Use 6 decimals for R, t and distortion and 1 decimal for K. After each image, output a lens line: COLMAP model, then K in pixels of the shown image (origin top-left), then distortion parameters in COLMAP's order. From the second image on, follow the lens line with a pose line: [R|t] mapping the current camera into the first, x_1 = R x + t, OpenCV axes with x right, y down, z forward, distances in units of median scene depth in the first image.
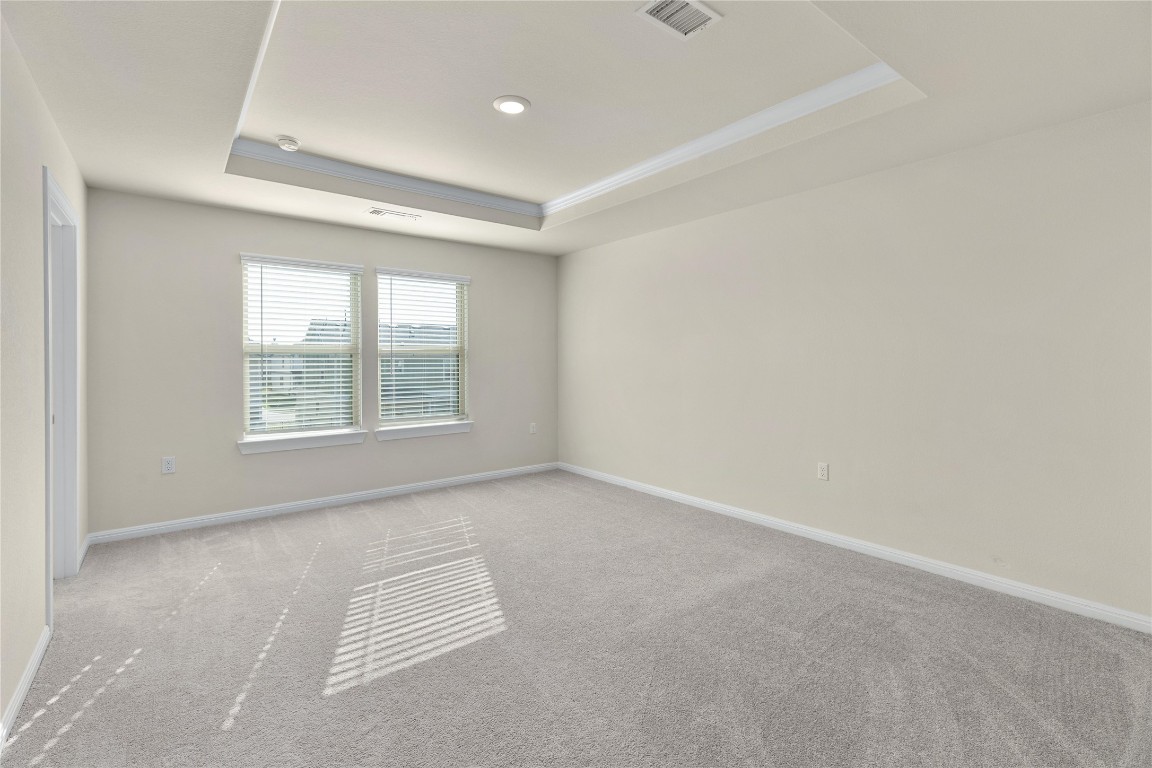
lens RADIAL K [[519.7, 0, 584.8], [0, 519.7, 358.3], [0, 0, 1]] dist [-0.000282, 0.000308]
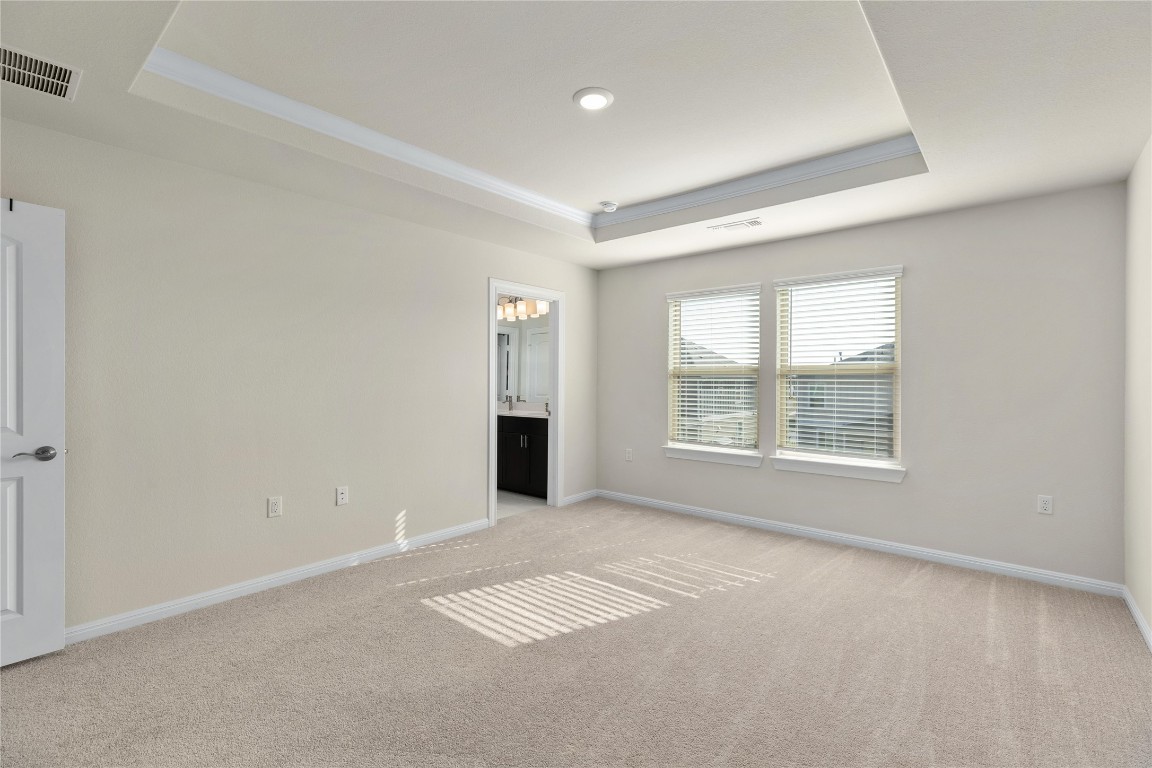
lens RADIAL K [[519.7, 0, 572.9], [0, 519.7, 385.5], [0, 0, 1]] dist [-0.000282, 0.000308]
pose [[0.176351, 0.017735, -0.984168, 0.617056], [0.001263, 0.999833, 0.018243, -0.008710], [0.984327, -0.004460, 0.176299, 0.669328]]
